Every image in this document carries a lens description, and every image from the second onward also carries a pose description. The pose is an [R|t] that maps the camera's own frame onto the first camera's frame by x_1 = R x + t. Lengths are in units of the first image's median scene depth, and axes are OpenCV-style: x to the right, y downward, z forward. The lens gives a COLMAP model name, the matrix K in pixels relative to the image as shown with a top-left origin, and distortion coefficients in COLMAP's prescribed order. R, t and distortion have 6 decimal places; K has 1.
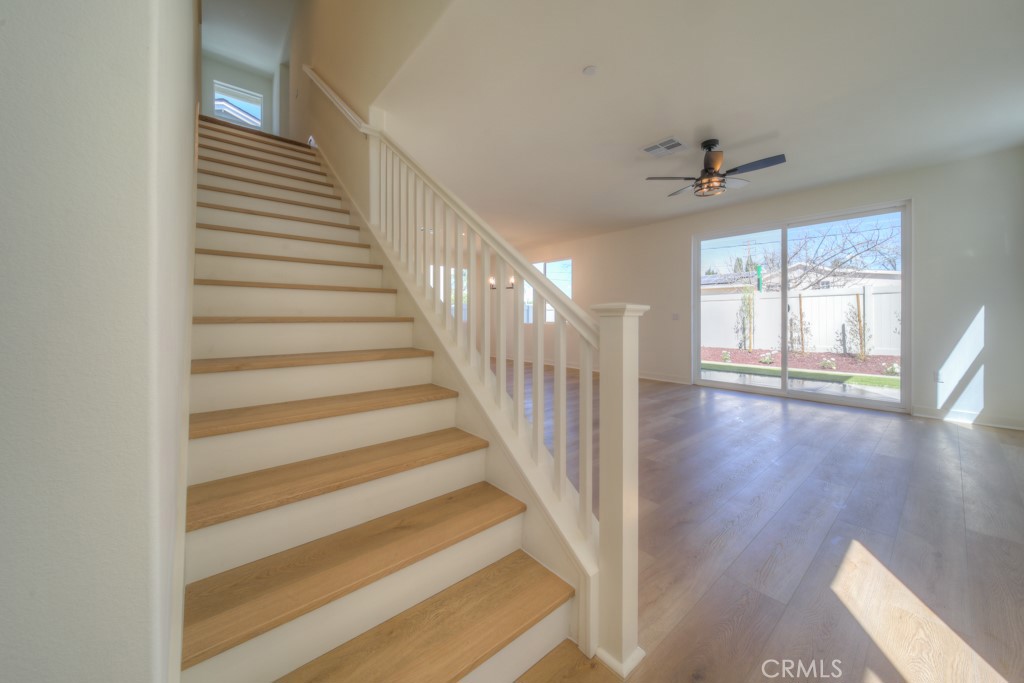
lens RADIAL K [[363.3, 0, 508.9], [0, 363.3, 320.5], [0, 0, 1]] dist [-0.000800, -0.001019]
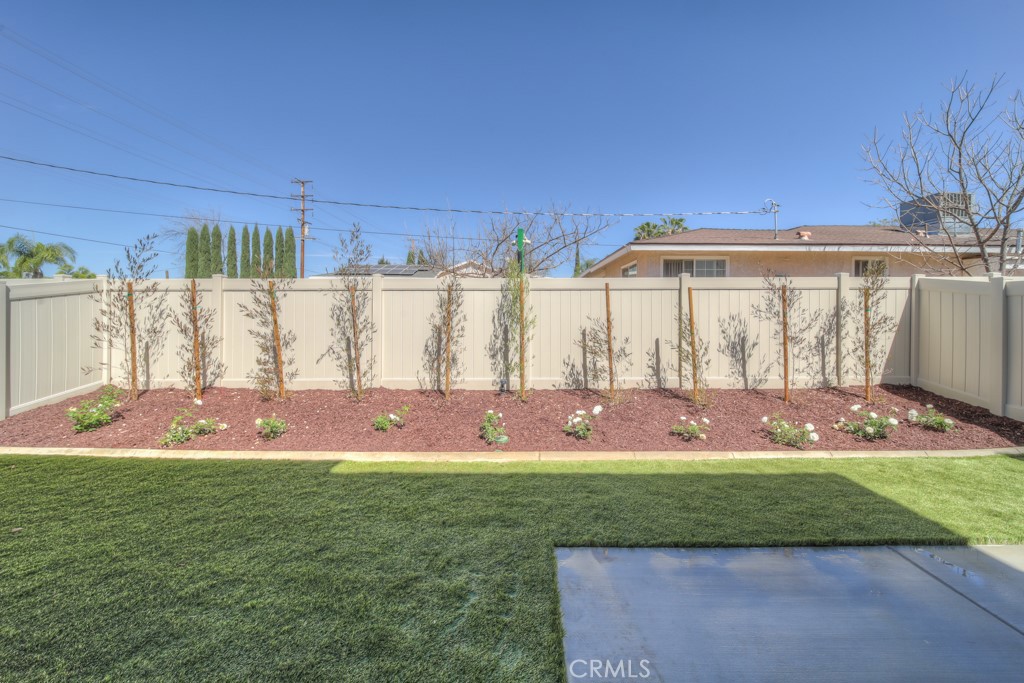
lens RADIAL K [[363.3, 0, 527.2], [0, 363.3, 312.7], [0, 0, 1]] dist [-0.000800, -0.001019]
pose [[0.618696, 0.002695, 0.785626, 0.365764], [-0.002003, 0.999996, -0.001853, -0.033898], [-0.785628, -0.000427, 0.618700, 0.886776]]
